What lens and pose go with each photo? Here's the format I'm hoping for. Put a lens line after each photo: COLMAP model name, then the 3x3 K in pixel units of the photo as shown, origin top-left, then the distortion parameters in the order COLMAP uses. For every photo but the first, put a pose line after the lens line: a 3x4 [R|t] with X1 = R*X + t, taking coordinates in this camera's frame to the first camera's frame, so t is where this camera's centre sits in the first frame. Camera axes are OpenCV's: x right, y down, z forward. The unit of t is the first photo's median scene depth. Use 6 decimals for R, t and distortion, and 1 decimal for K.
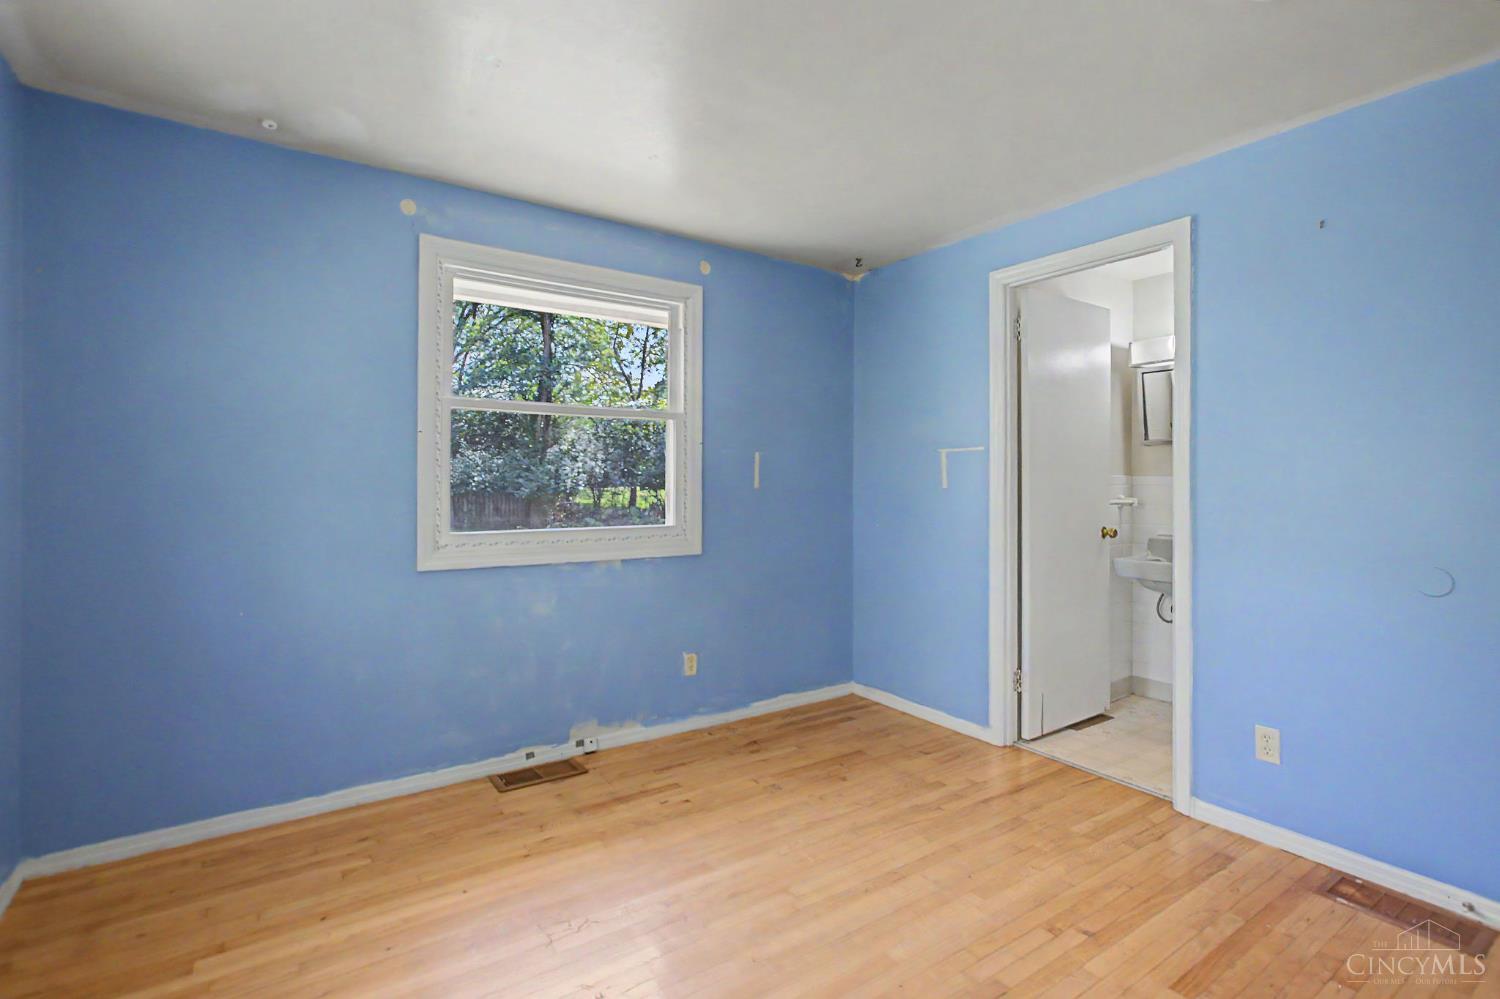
lens RADIAL K [[685.8, 0, 754.6], [0, 685.8, 484.0], [0, 0, 1]] dist [-0.020709, 0.011339]
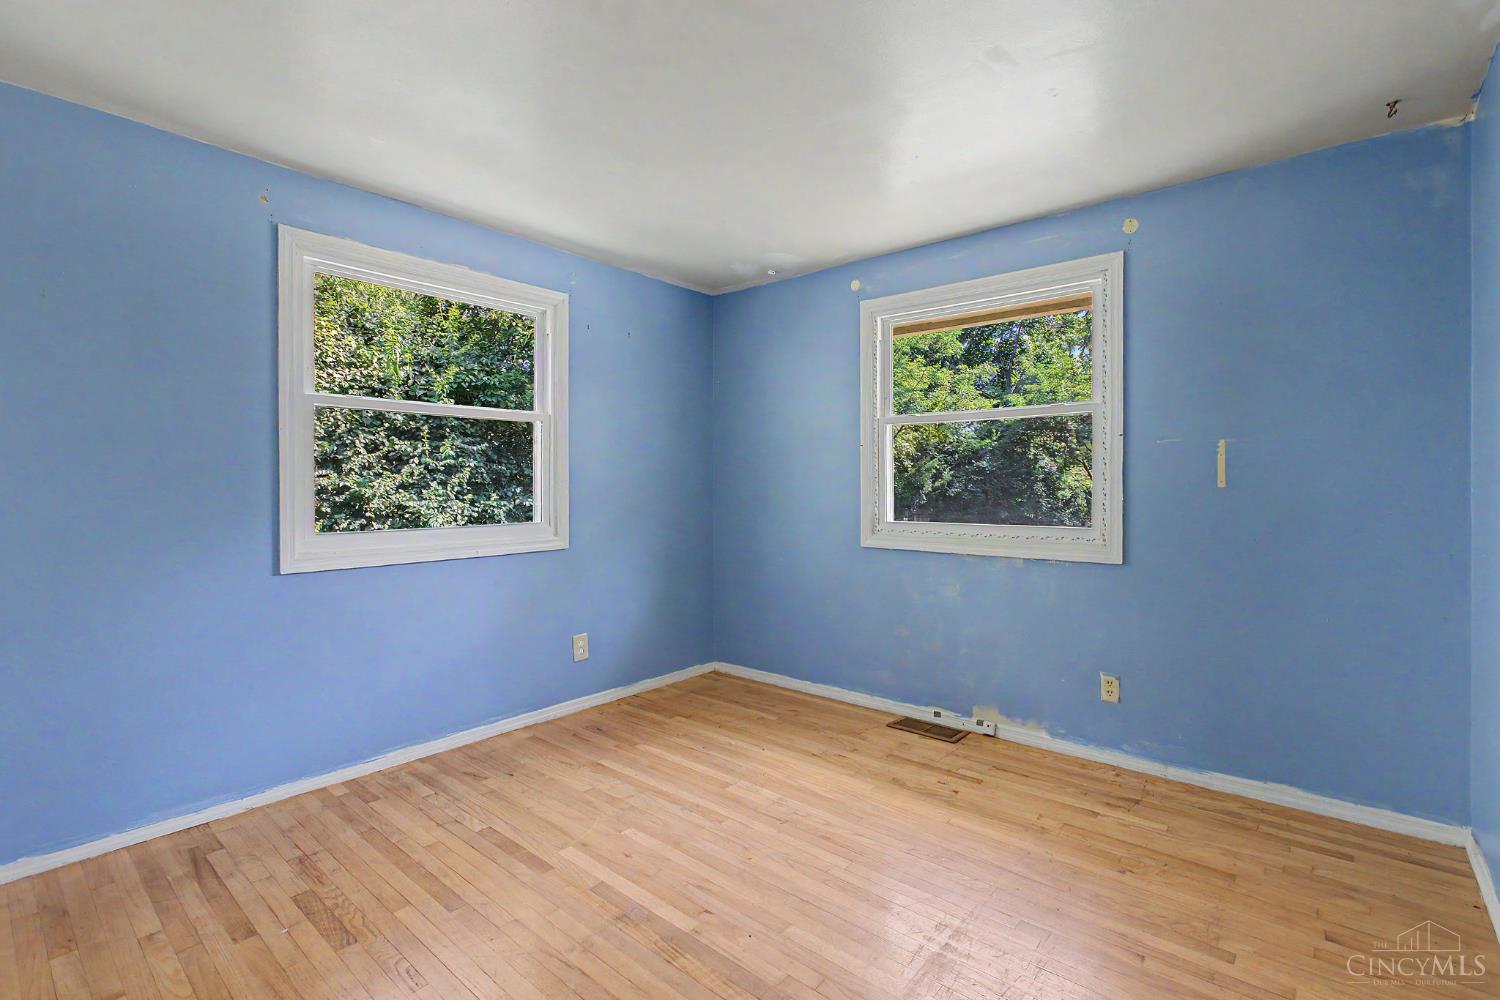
lens RADIAL K [[685.8, 0, 754.6], [0, 685.8, 484.5], [0, 0, 1]] dist [-0.020709, 0.011339]
pose [[0.270931, 0.006750, -0.962575, 0.759635], [0.012133, 0.999872, 0.010427, -0.015514], [0.962522, -0.014504, 0.270814, 0.404912]]
